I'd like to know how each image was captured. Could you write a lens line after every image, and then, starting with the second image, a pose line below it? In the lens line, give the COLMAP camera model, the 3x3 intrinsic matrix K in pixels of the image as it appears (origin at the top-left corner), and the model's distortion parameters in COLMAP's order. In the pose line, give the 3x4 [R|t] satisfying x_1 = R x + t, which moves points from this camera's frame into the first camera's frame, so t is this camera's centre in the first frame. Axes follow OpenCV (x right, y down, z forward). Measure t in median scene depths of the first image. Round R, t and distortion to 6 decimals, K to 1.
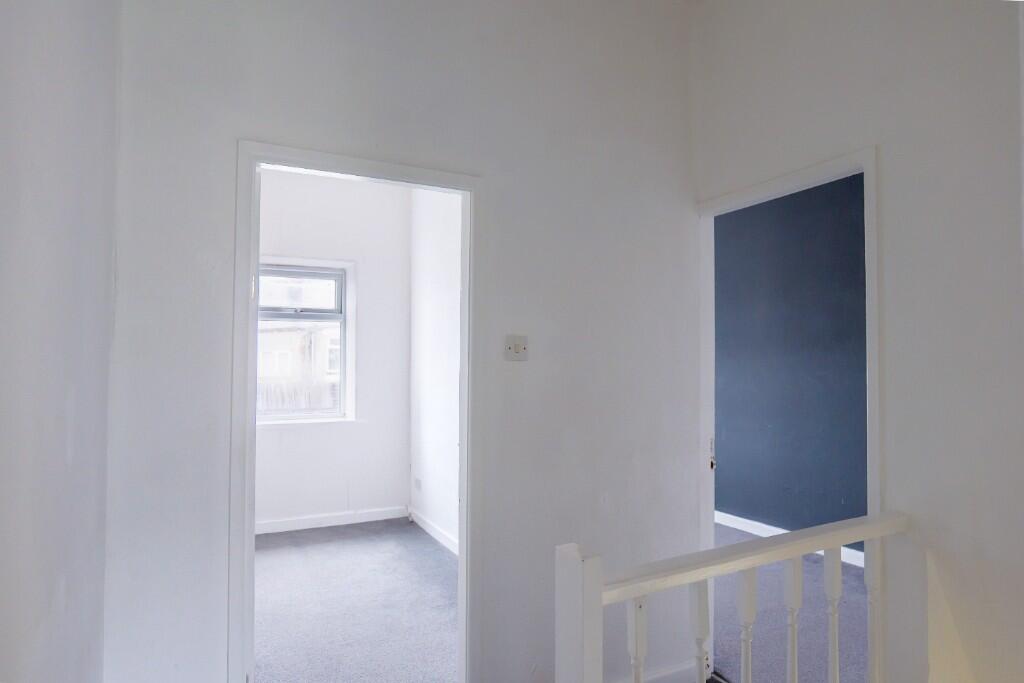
lens RADIAL K [[608.1, 0, 512.3], [0, 608.1, 341.6], [0, 0, 1]] dist [-0.032618, 0.012201]
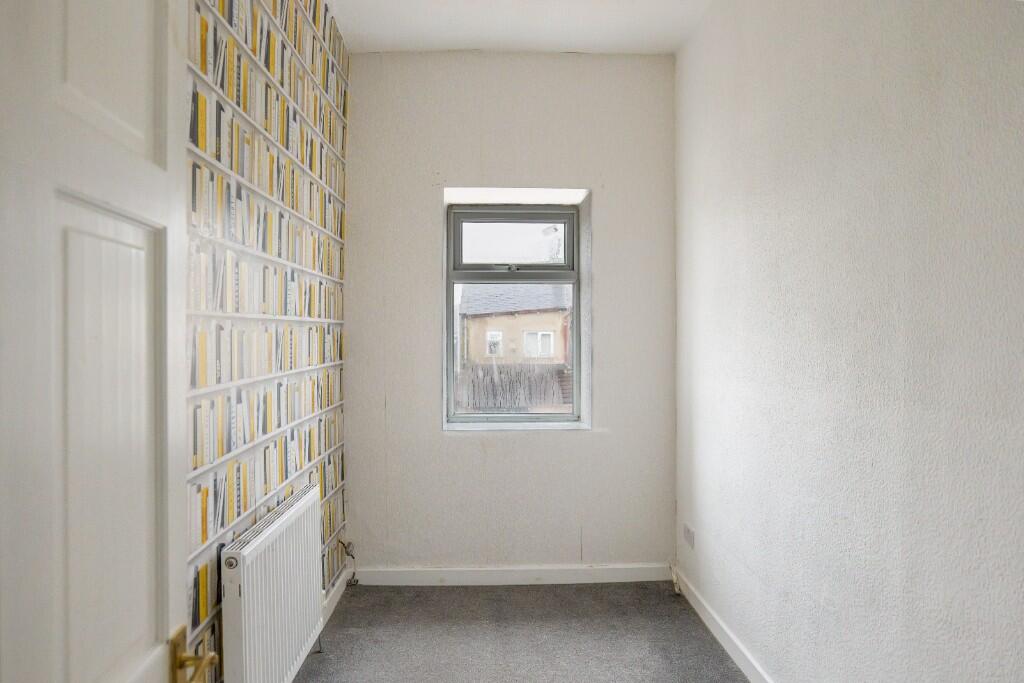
lens RADIAL K [[608.1, 0, 512.8], [0, 608.1, 338.8], [0, 0, 1]] dist [-0.032618, 0.012201]
pose [[0.908739, -0.002132, -0.417359, -0.058357], [0.012977, 0.999648, 0.023149, 0.014768], [0.417163, -0.026453, 0.908447, 0.354469]]
